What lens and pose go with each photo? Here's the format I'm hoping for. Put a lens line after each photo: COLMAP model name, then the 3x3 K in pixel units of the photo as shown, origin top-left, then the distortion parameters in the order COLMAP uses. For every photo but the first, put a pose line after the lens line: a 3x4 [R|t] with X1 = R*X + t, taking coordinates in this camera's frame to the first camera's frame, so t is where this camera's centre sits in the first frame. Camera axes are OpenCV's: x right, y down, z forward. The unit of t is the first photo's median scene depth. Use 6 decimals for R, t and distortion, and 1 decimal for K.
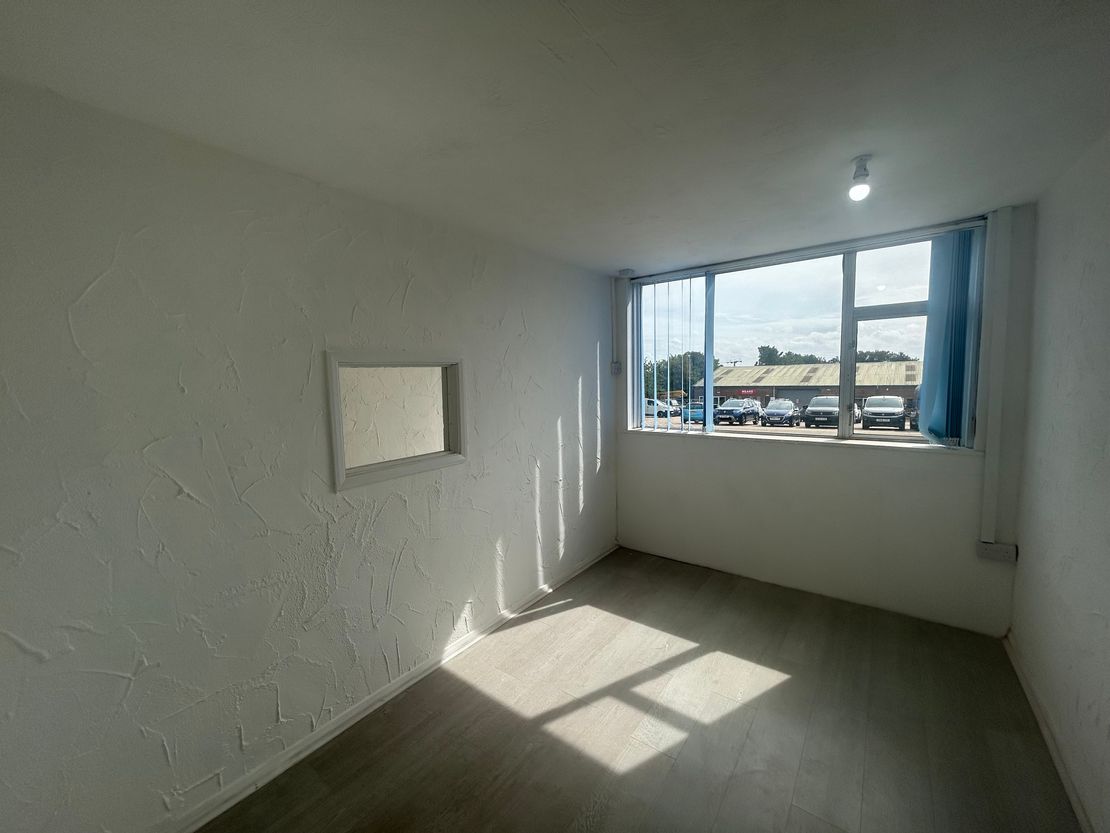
lens RADIAL K [[443.5, 0, 555.0], [0, 443.5, 416.5], [0, 0, 1]] dist [-0.000597, -0.000001]
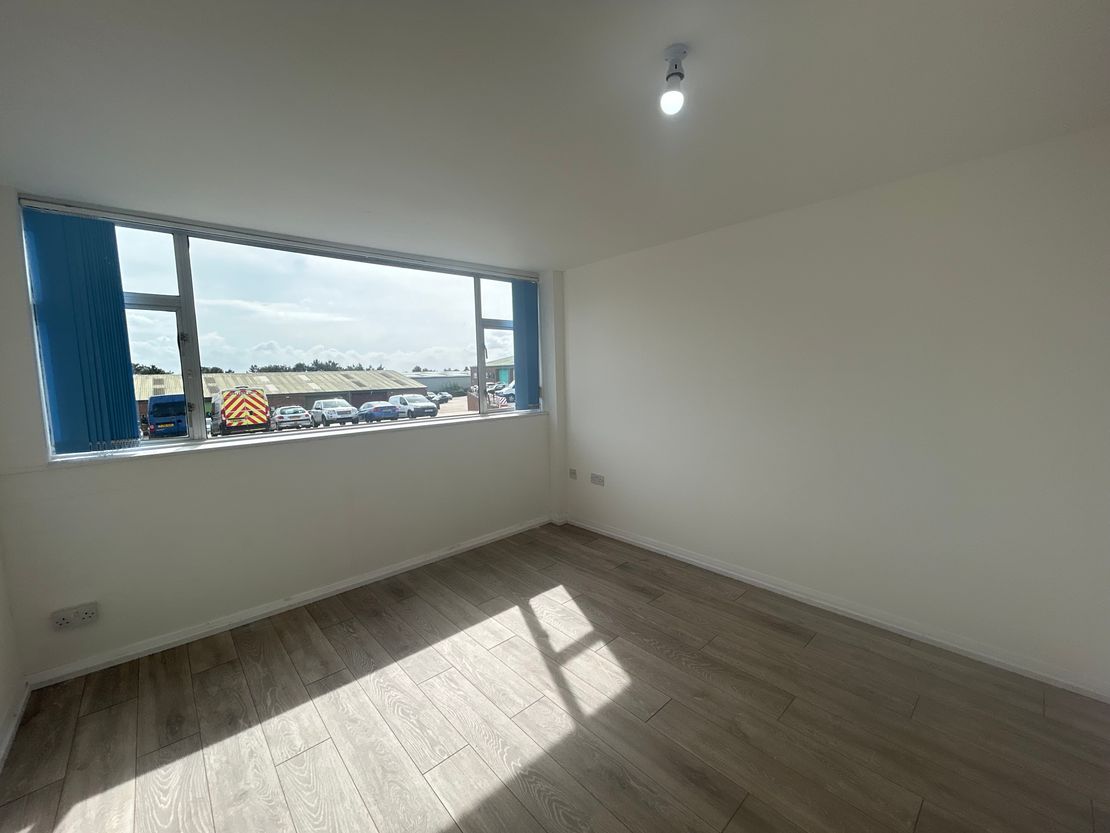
lens RADIAL K [[443.5, 0, 555.0], [0, 443.5, 416.5], [0, 0, 1]] dist [-0.000597, -0.000001]
pose [[0.175704, -0.099406, 0.979411, -0.680600], [0.127734, 0.988780, 0.077442, -0.032404], [-0.976121, 0.111498, 0.186430, 0.603825]]
